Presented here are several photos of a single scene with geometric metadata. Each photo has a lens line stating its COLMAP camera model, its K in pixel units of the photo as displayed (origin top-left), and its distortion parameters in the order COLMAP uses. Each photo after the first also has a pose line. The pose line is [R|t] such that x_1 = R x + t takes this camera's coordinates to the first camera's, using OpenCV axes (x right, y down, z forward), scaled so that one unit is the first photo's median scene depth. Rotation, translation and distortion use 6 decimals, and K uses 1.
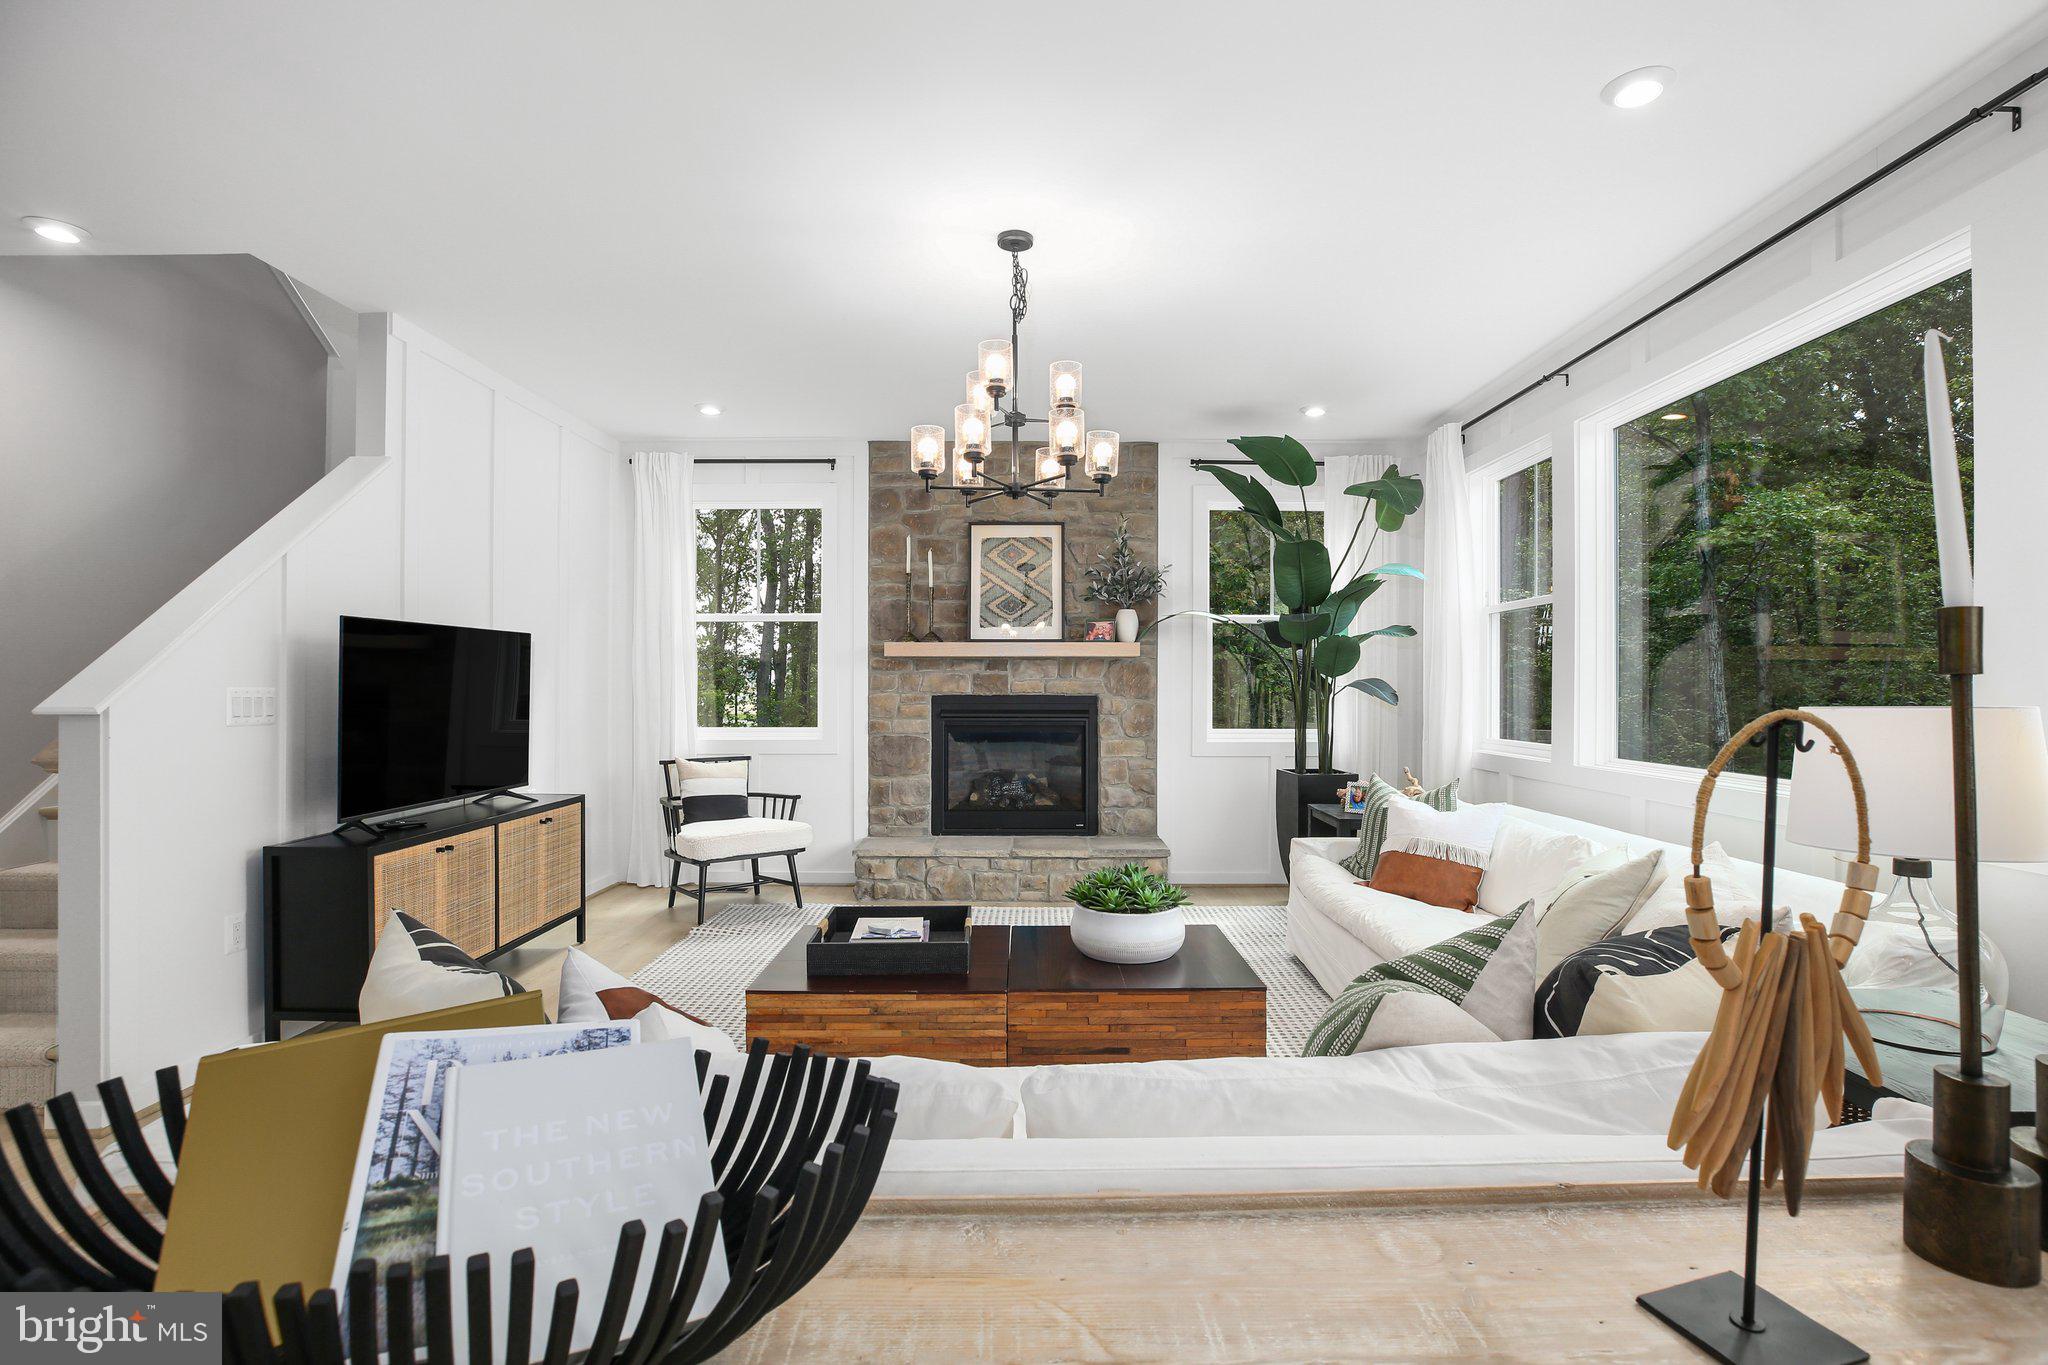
lens RADIAL K [[970.1, 0, 1020.0], [0, 970.1, 679.6], [0, 0, 1]] dist [-0.023399, -0.001477]
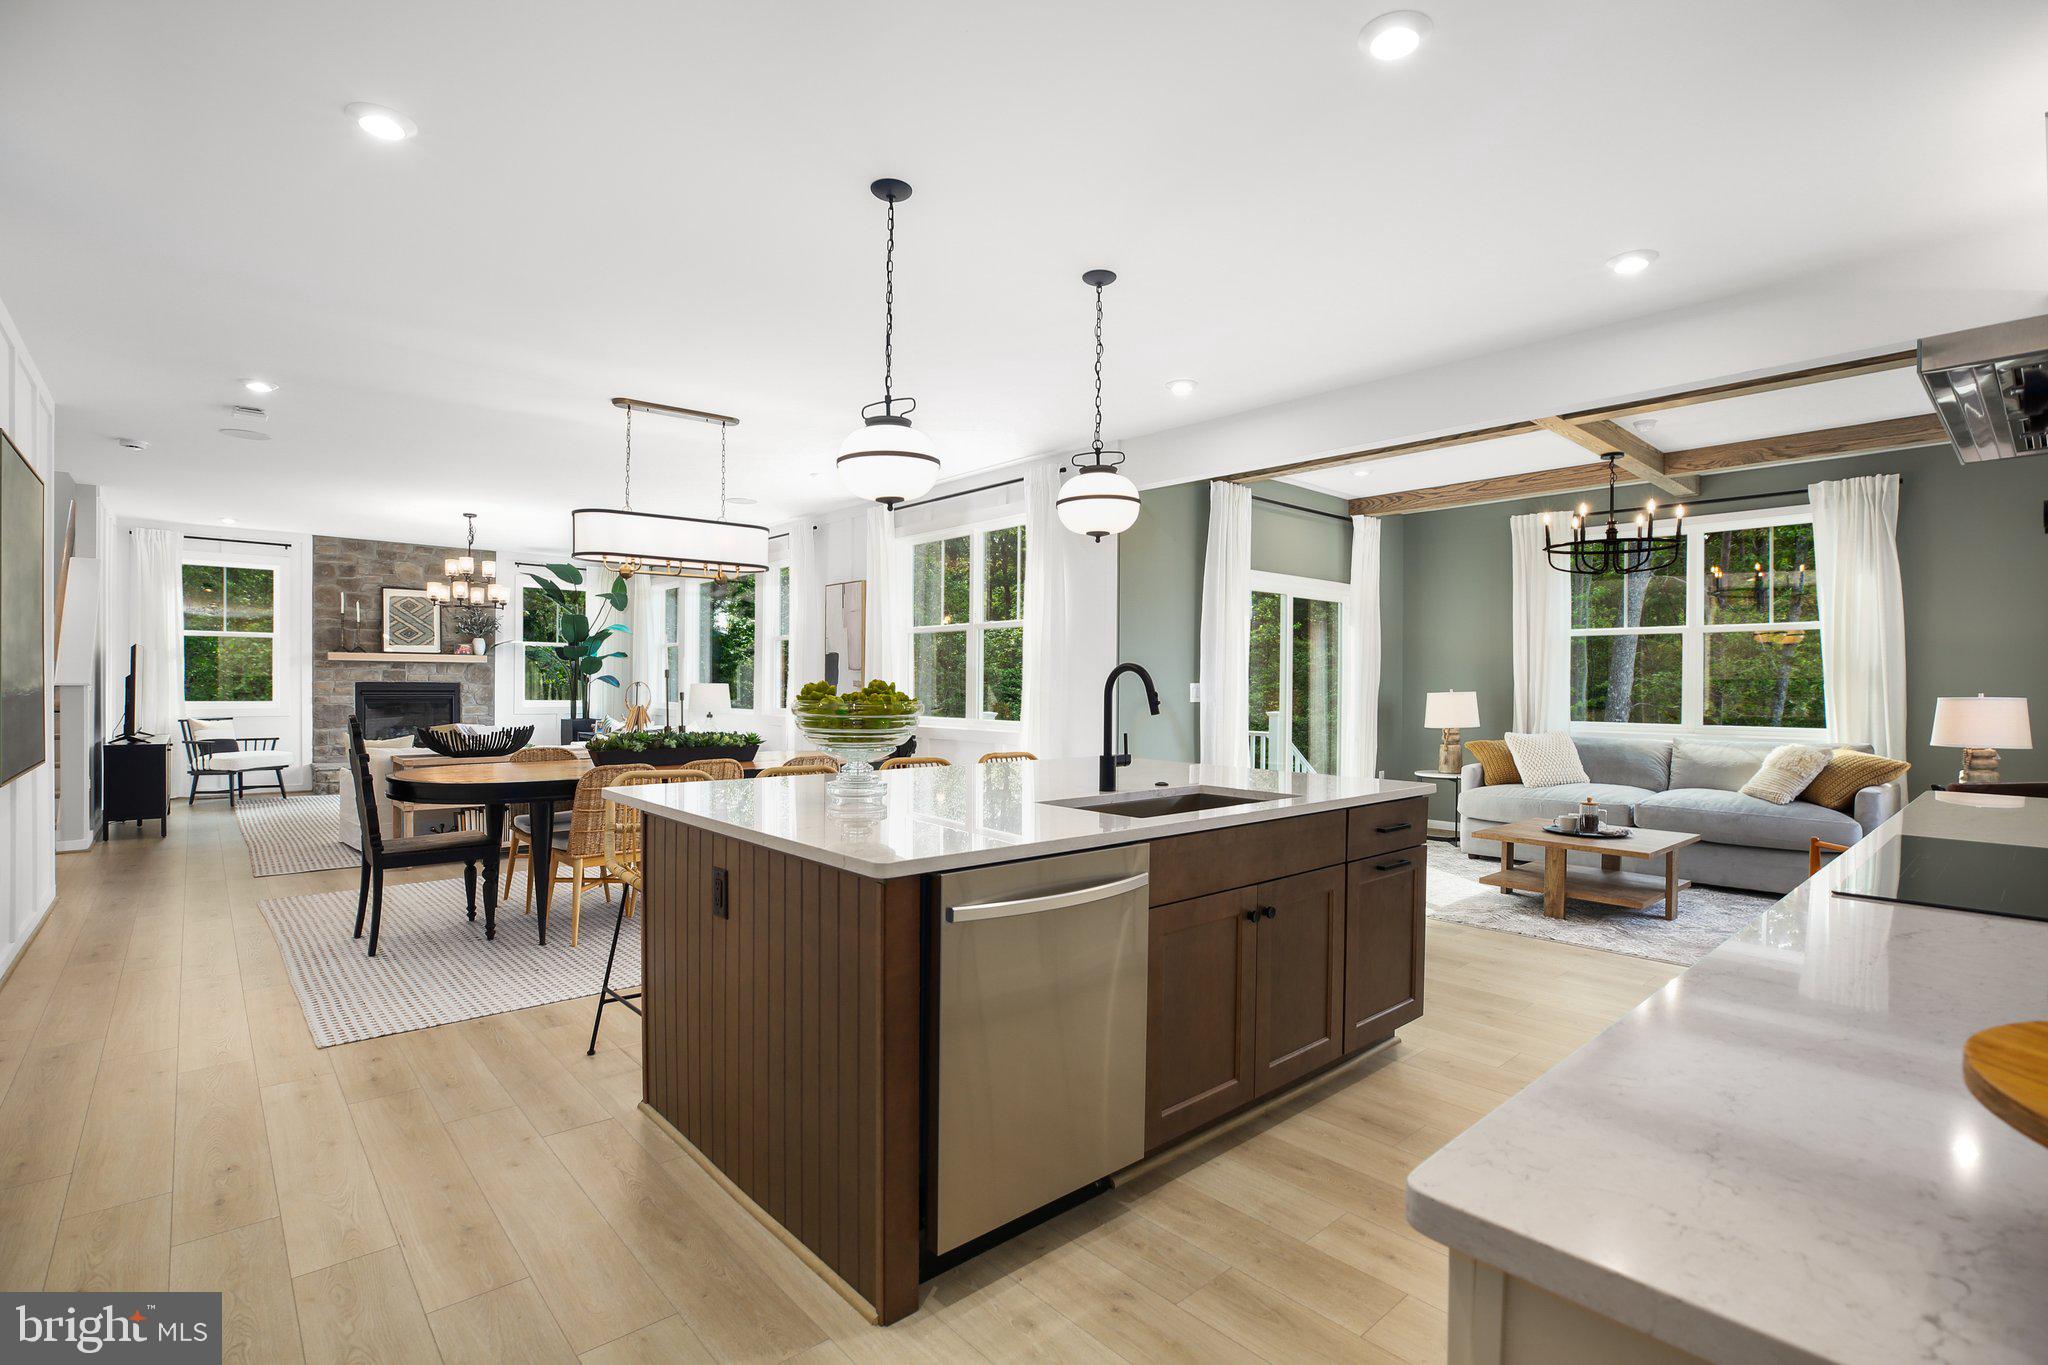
lens RADIAL K [[955.0, 0, 1022.0], [0, 955.0, 695.0], [0, 0, 1]] dist [-0.016301, 0.000994]
pose [[0.742219, -0.002574, 0.670152, -0.352174], [-0.010966, 0.999812, 0.015985, -0.001451], [-0.670068, -0.019213, 0.742051, -1.122166]]
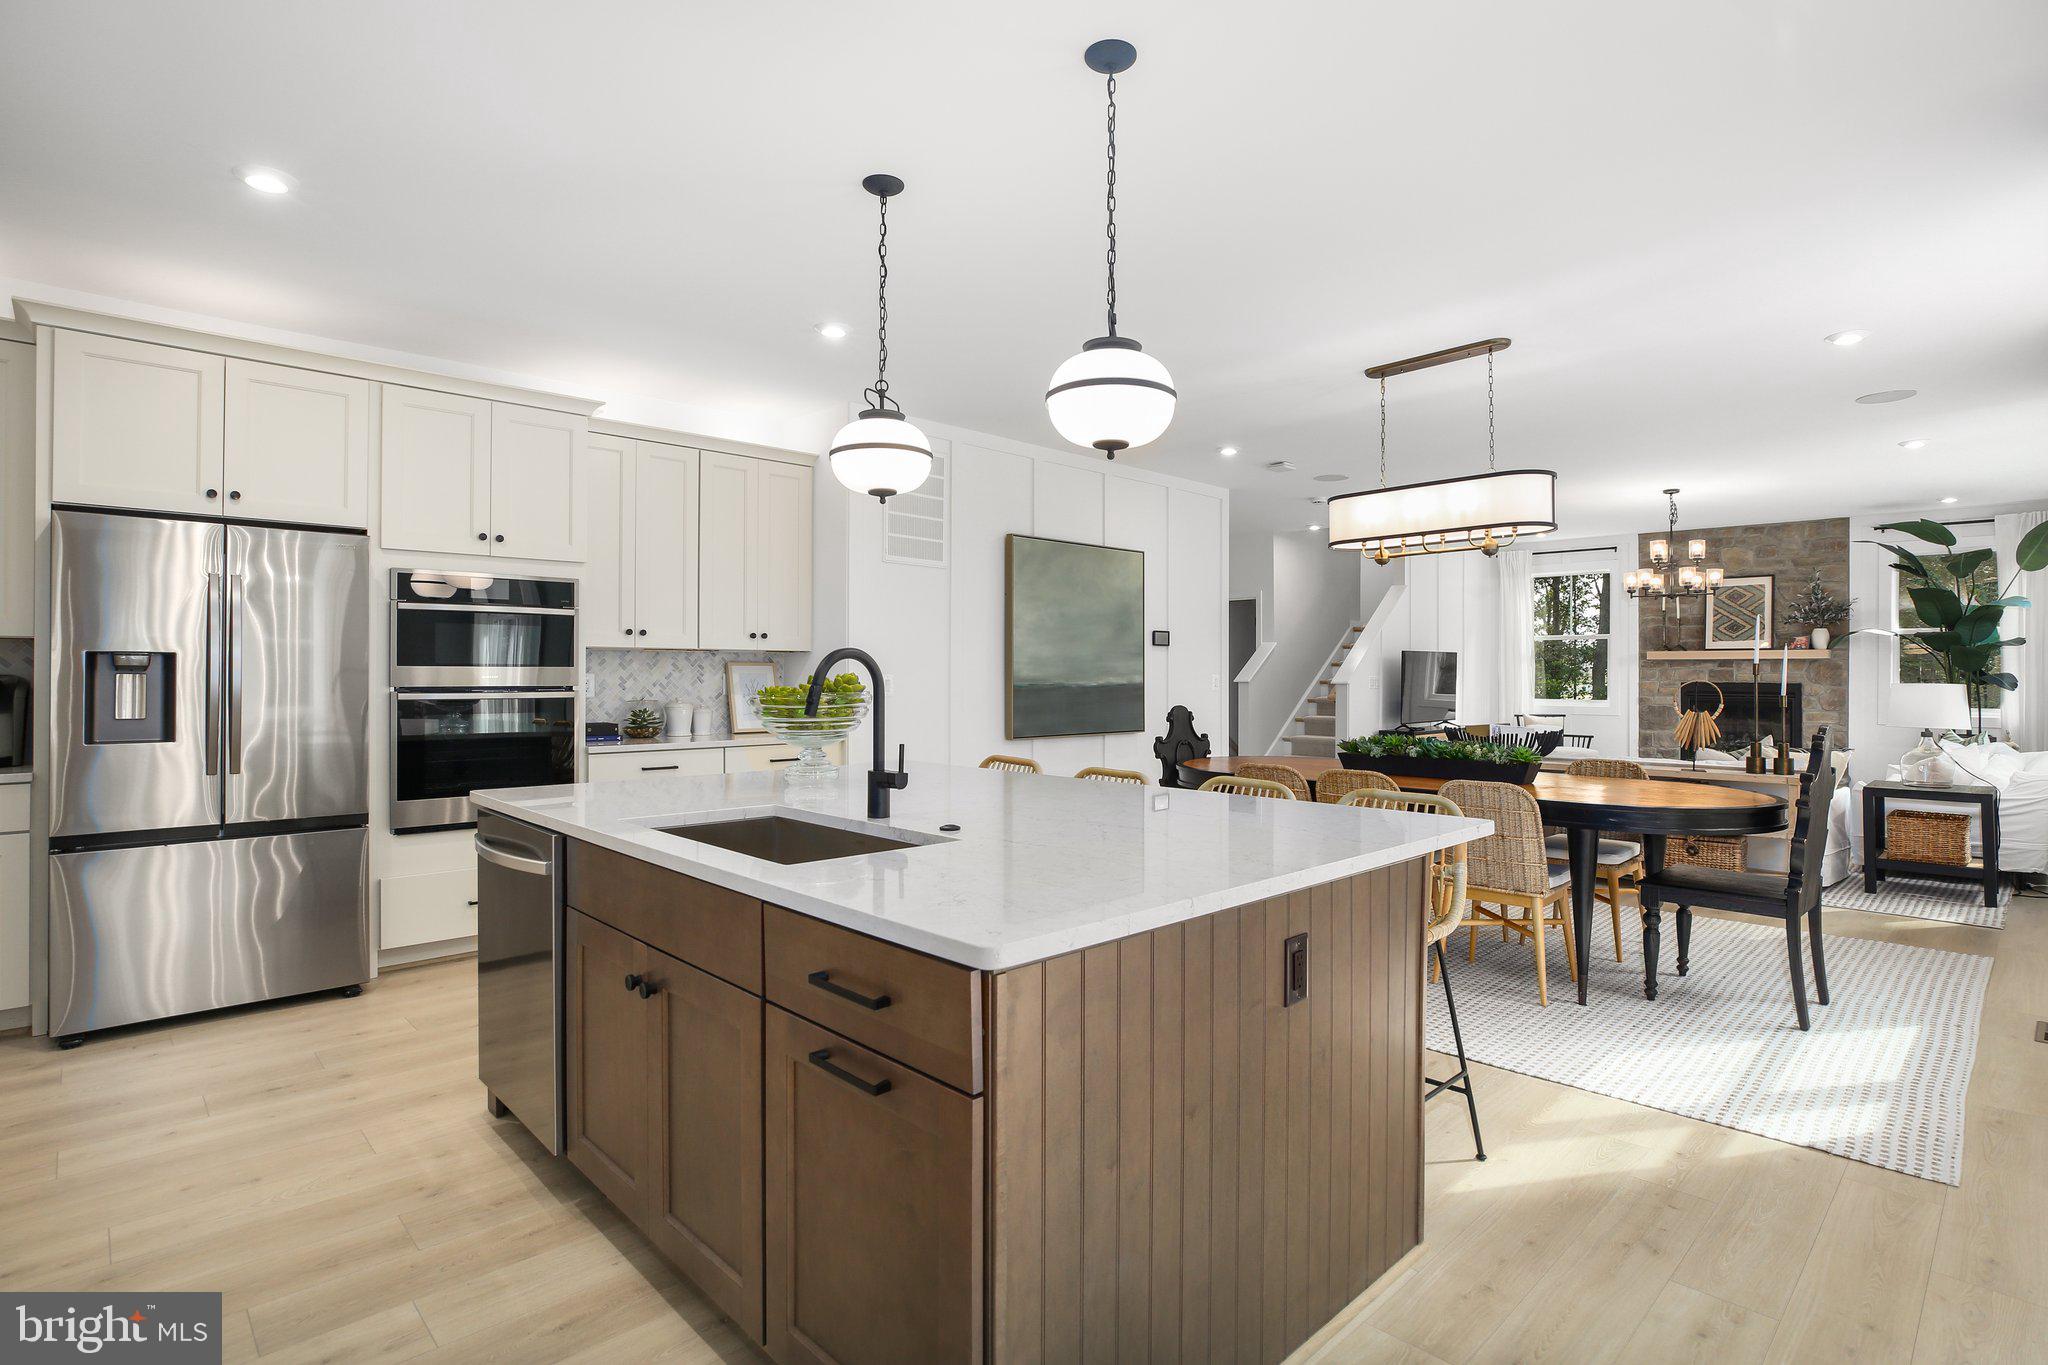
lens RADIAL K [[1002.0, 0, 1034.2], [0, 1002.0, 666.6], [0, 0, 1]] dist [-0.025278, -0.000006]
pose [[0.702255, -0.003304, -0.711918, 0.348675], [-0.000682, 0.999986, -0.005314, -0.001263], [0.711926, 0.004217, 0.702242, -1.015497]]
